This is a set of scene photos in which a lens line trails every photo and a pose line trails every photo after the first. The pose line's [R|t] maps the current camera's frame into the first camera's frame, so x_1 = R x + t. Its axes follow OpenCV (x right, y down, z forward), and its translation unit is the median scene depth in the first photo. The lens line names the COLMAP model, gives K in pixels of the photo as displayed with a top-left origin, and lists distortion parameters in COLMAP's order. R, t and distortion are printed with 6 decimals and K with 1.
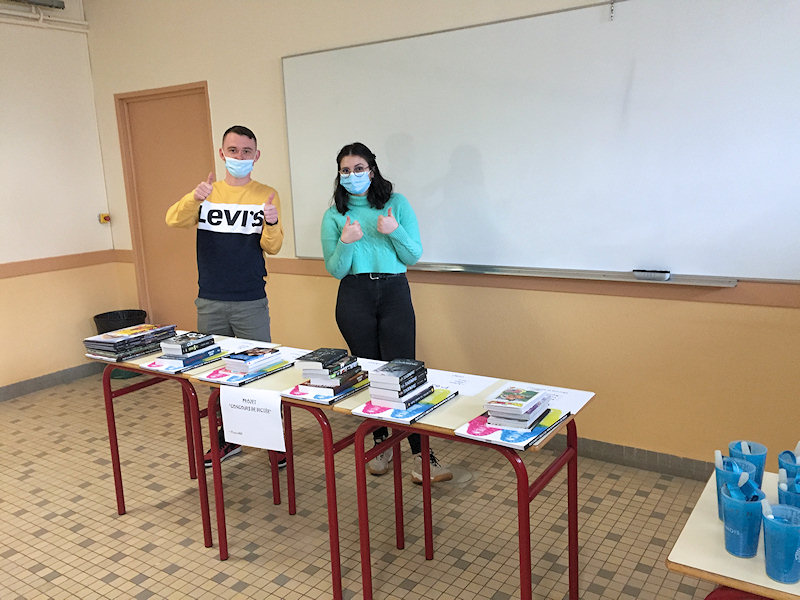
lens RADIAL K [[669.2, 0, 398.3], [0, 669.2, 297.4], [0, 0, 1]] dist [0.053667, -0.008595]
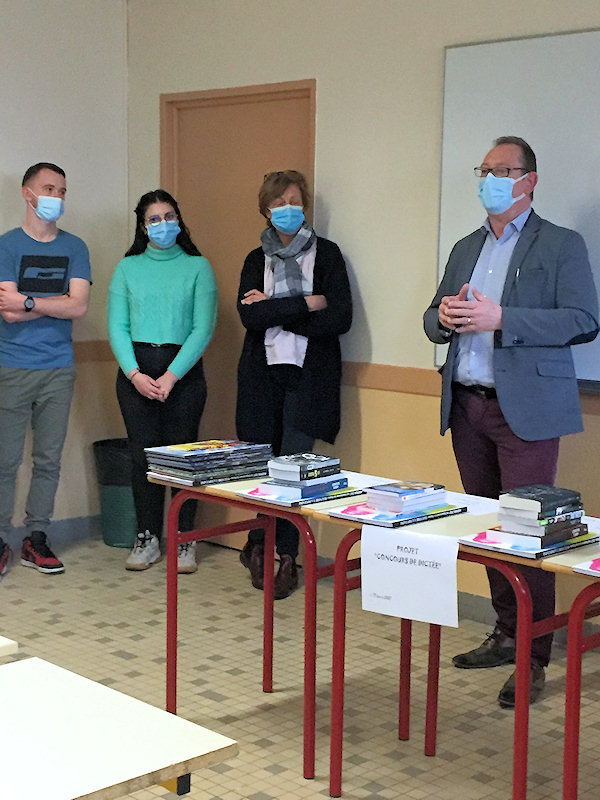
lens RADIAL K [[1309.5, 0, 315.3], [0, 1309.5, 406.3], [0, 0, 1]] dist [0.050612, 0.000000]
pose [[0.982958, 0.078534, -0.166213, -0.093038], [-0.089116, 0.994378, -0.057183, 0.083970], [0.160788, 0.071021, 0.984430, -0.292284]]
